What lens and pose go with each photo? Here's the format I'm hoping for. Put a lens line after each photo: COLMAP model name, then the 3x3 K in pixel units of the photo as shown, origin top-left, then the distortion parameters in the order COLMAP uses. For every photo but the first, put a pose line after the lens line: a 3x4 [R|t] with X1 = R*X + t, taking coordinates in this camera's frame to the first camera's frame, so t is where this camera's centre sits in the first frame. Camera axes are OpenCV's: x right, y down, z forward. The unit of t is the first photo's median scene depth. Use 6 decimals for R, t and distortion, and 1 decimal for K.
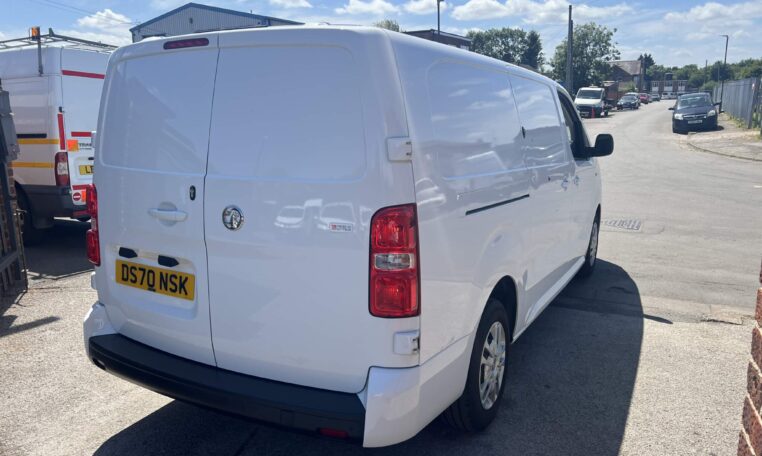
lens RADIAL K [[566.9, 0, 382.1], [0, 566.9, 204.8], [0, 0, 1]] dist [0.102373, -0.122592]
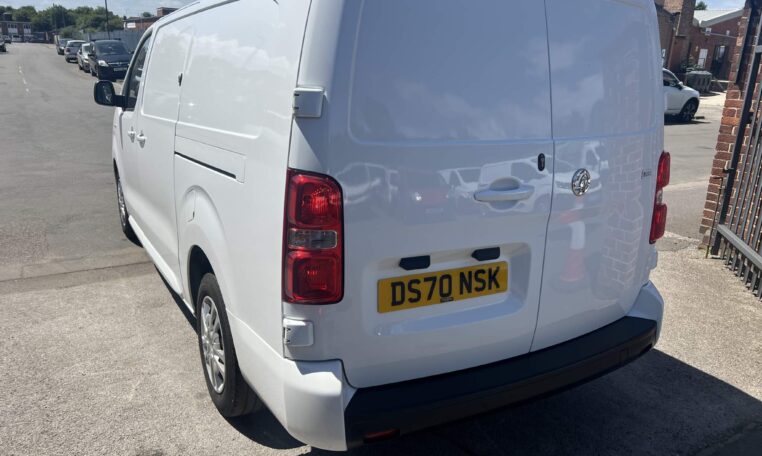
lens RADIAL K [[566.9, 0, 382.1], [0, 566.9, 204.8], [0, 0, 1]] dist [0.102373, -0.122592]
pose [[0.529045, -0.176370, 0.830063, -1.053637], [0.100901, 0.984298, 0.144832, -0.094518], [-0.842574, 0.007132, 0.538534, 0.667901]]
